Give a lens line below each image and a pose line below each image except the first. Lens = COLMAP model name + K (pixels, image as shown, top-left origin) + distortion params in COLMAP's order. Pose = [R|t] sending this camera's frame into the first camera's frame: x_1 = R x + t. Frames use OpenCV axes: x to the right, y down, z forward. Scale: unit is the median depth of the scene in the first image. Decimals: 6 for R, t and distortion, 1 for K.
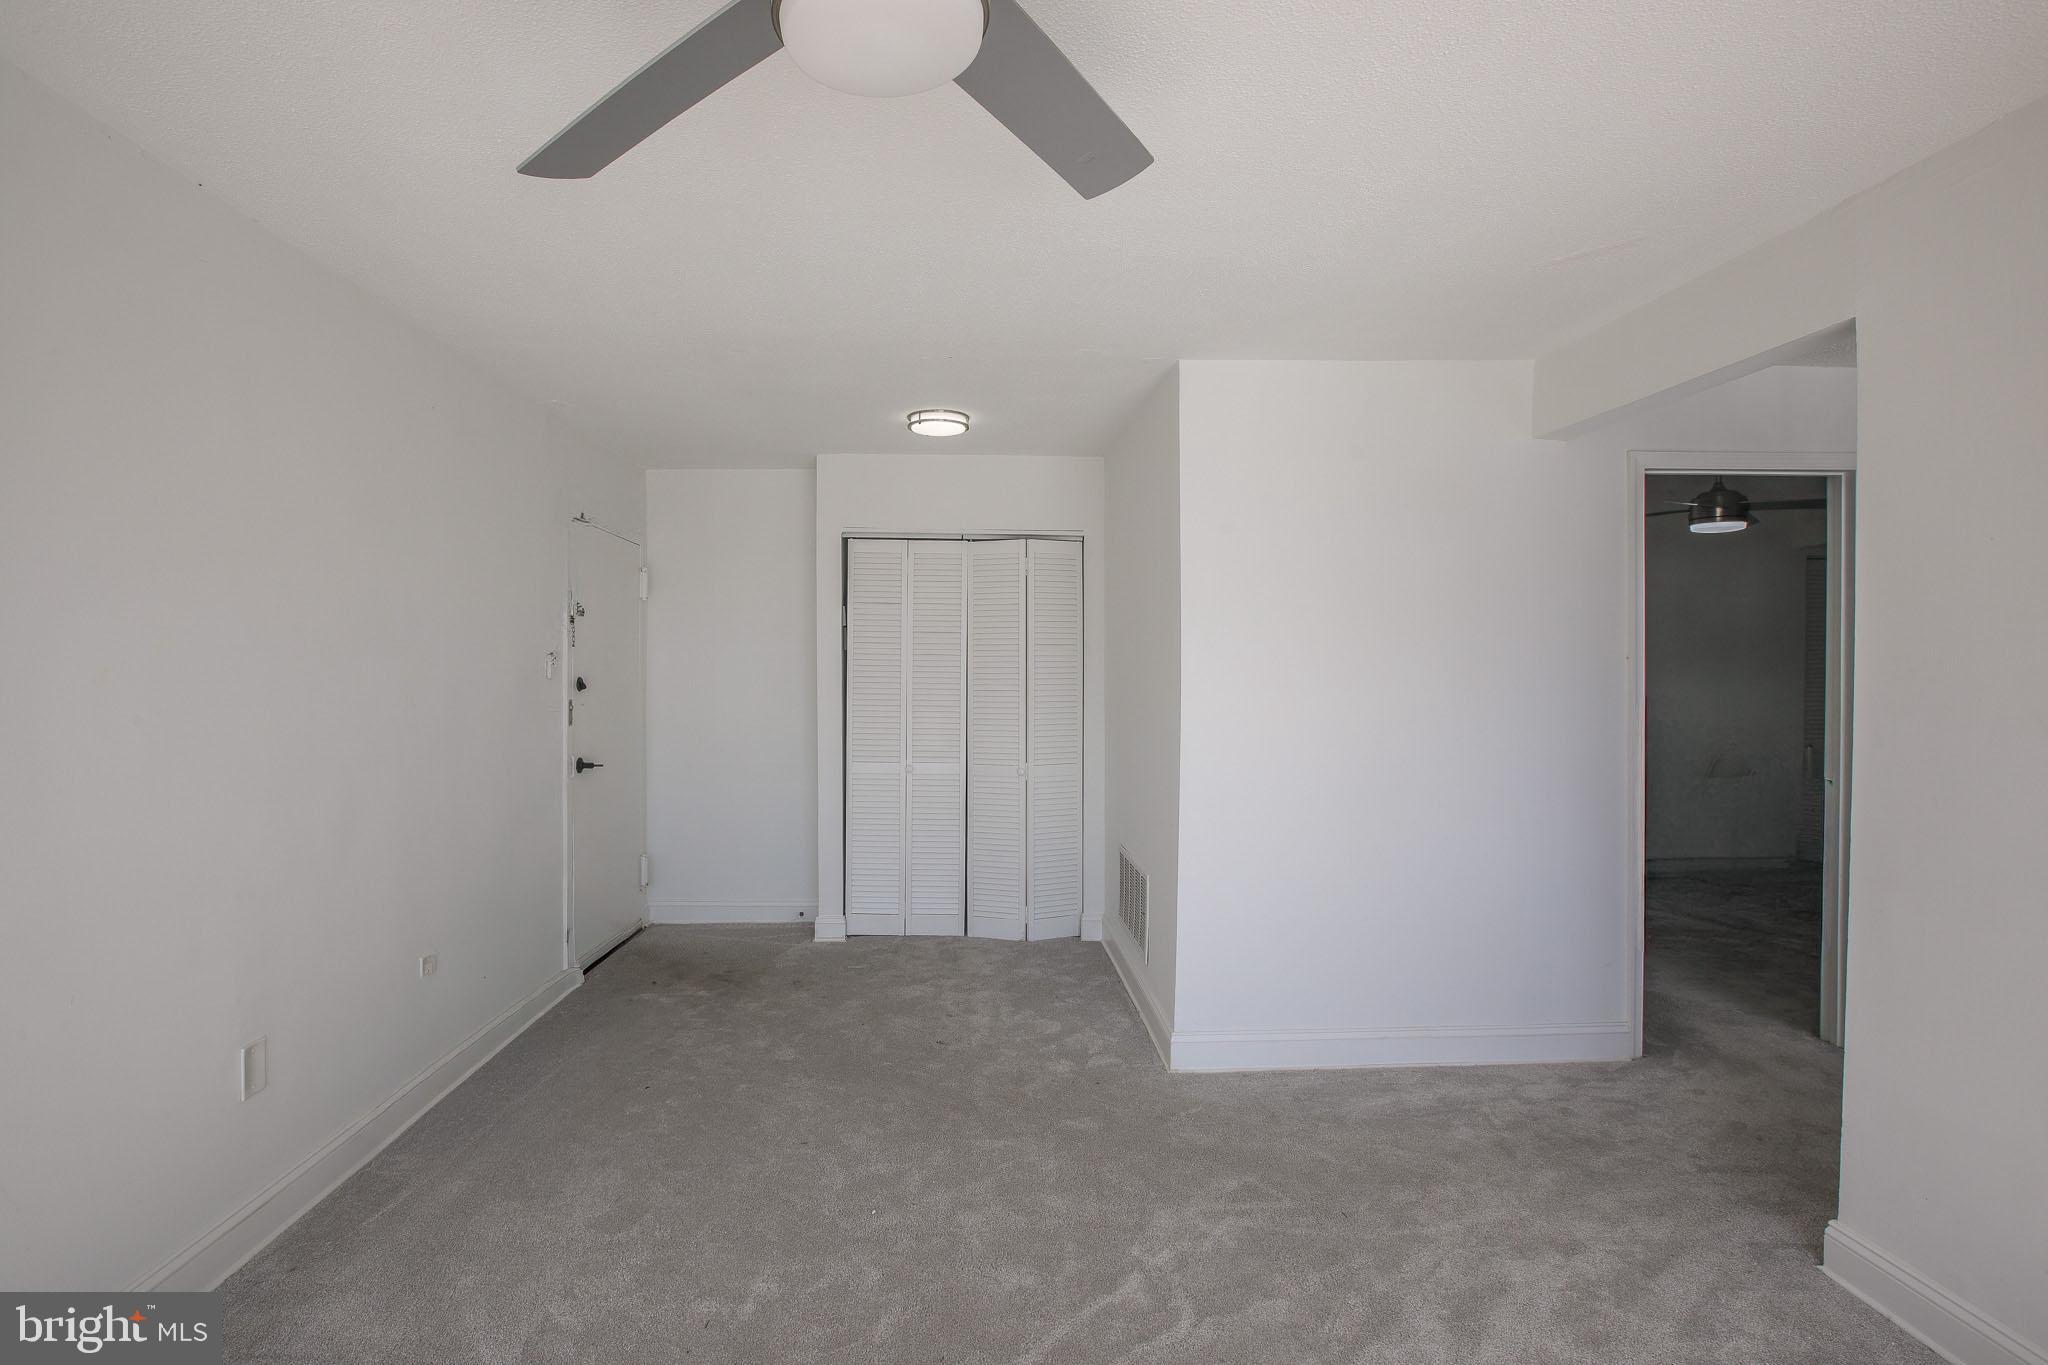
lens RADIAL K [[947.6, 0, 1019.0], [0, 947.6, 674.0], [0, 0, 1]] dist [-0.056584, 0.018087]
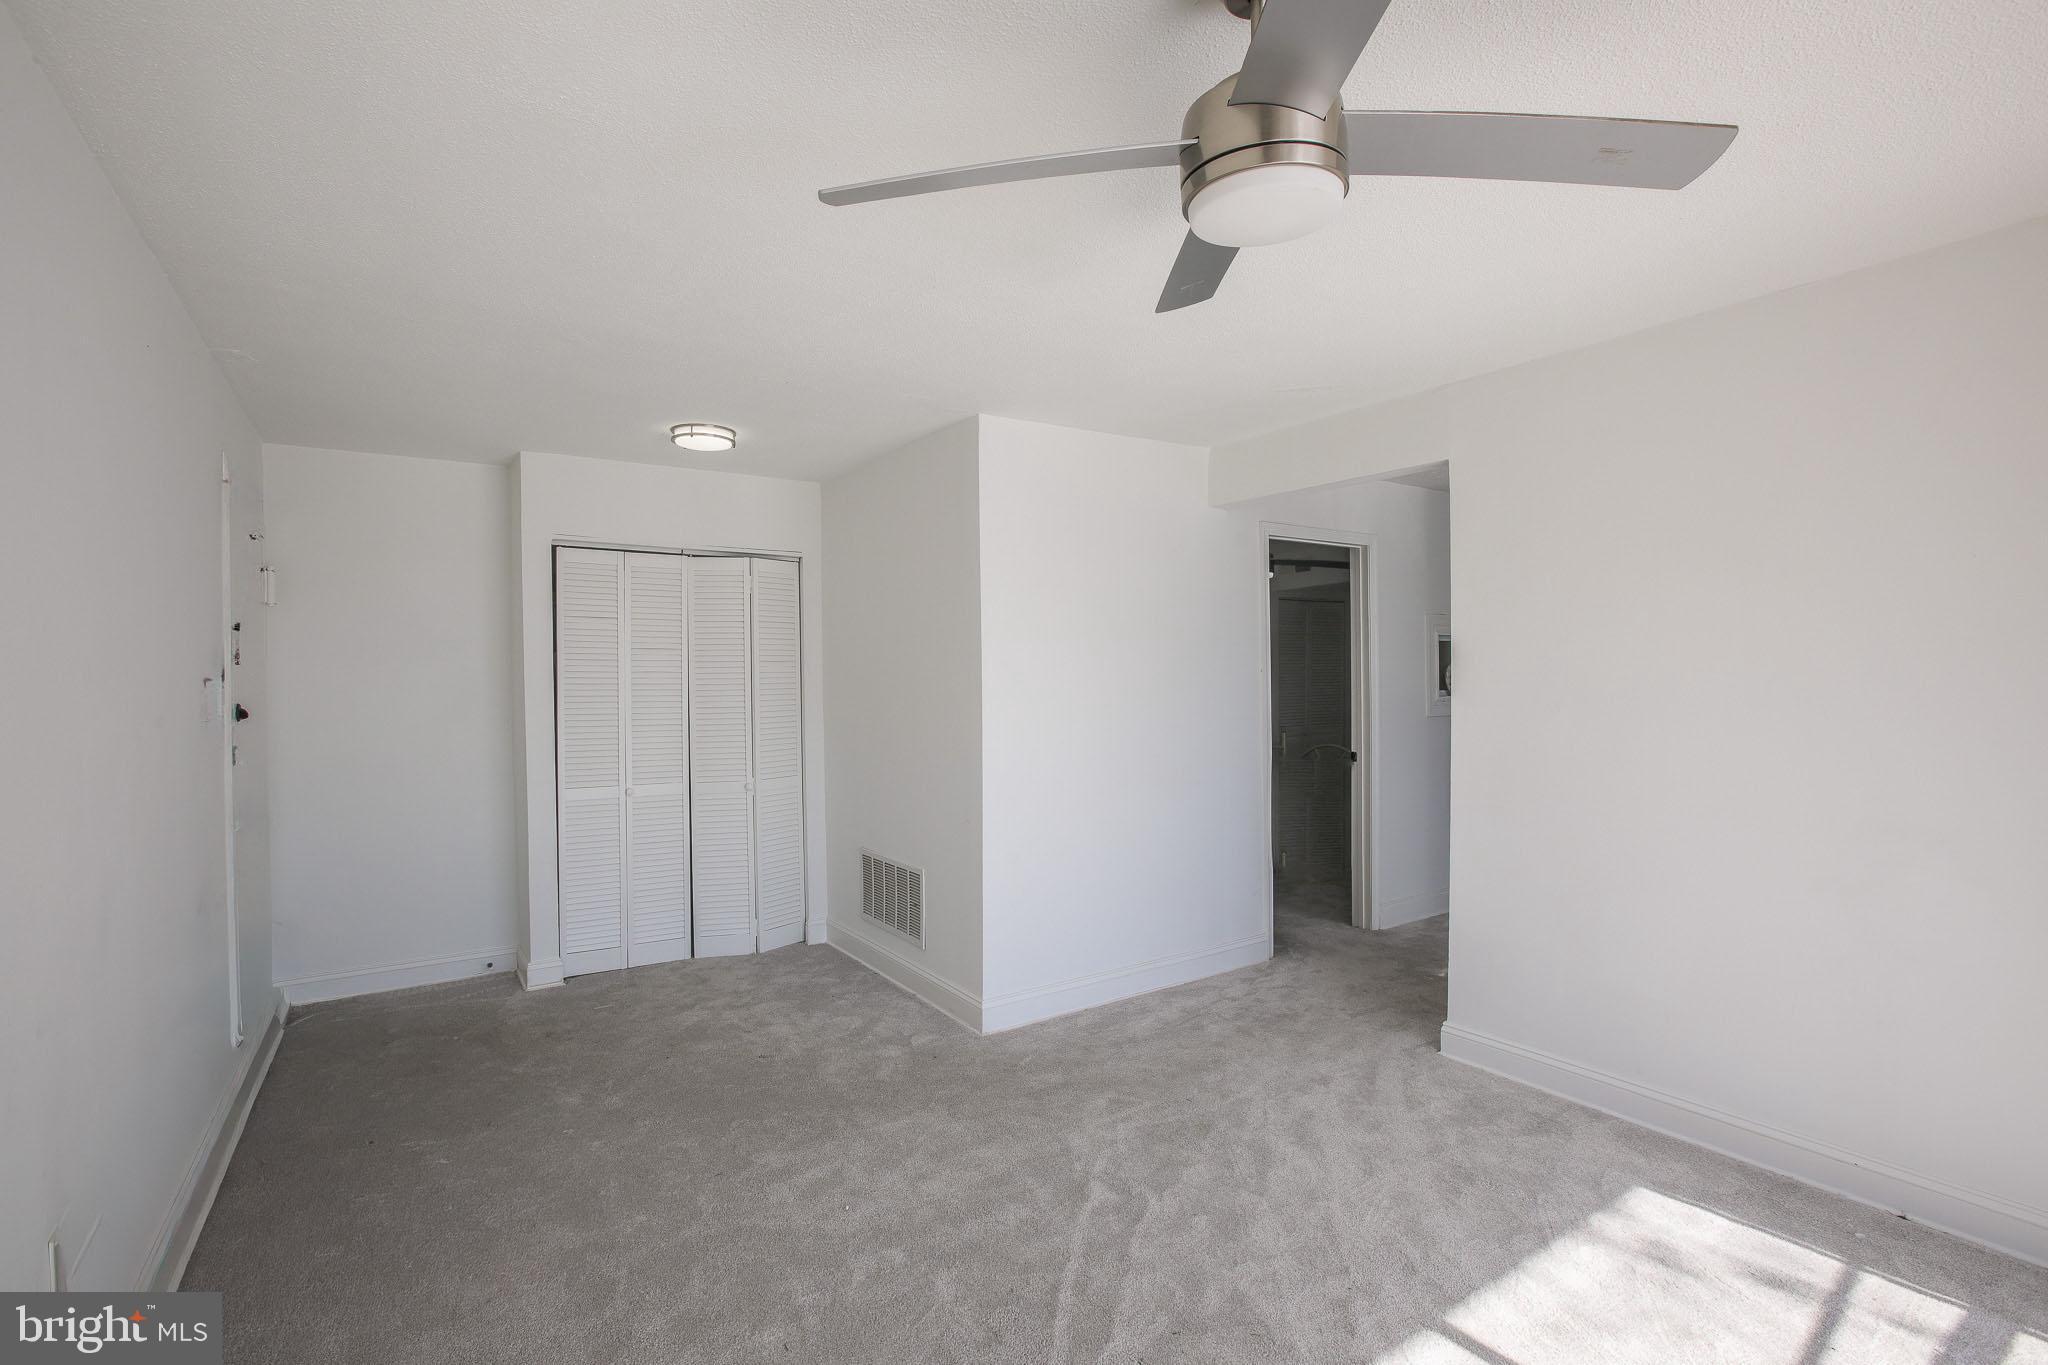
lens RADIAL K [[920.8, 0, 1013.8], [0, 920.8, 682.7], [0, 0, 1]] dist [-0.056440, 0.000341]
pose [[0.850488, -0.013459, 0.525822, -0.383785], [0.014662, 0.999891, 0.001878, -0.008521], [-0.525790, 0.006112, 0.850592, 0.026294]]
